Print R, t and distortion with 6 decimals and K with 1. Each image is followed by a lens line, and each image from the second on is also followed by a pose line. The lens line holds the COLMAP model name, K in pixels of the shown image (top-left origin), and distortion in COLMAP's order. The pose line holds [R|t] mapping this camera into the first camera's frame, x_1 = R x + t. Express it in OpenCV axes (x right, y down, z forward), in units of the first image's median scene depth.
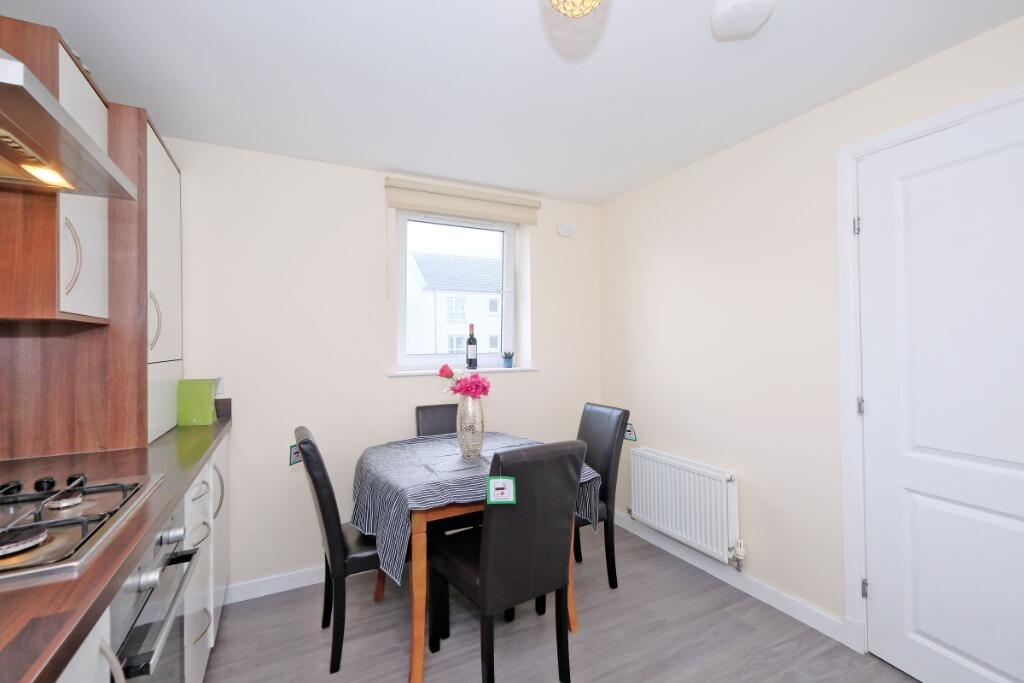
lens RADIAL K [[445.9, 0, 512.0], [0, 445.9, 341.5], [0, 0, 1]] dist [-0.000301, -0.000222]
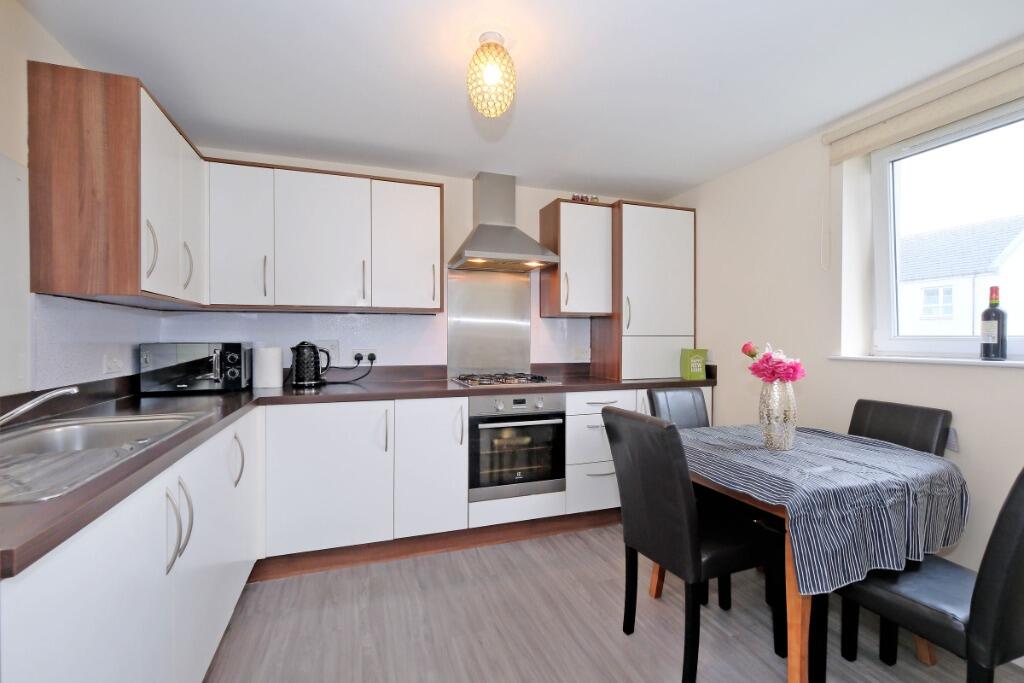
lens RADIAL K [[445.9, 0, 512.0], [0, 445.9, 341.5], [0, 0, 1]] dist [-0.000301, -0.000222]
pose [[-0.133953, 0.023639, -0.990706, 0.806708], [0.014898, 0.999651, 0.021838, 0.015690], [0.990876, -0.011834, -0.134258, 0.573231]]
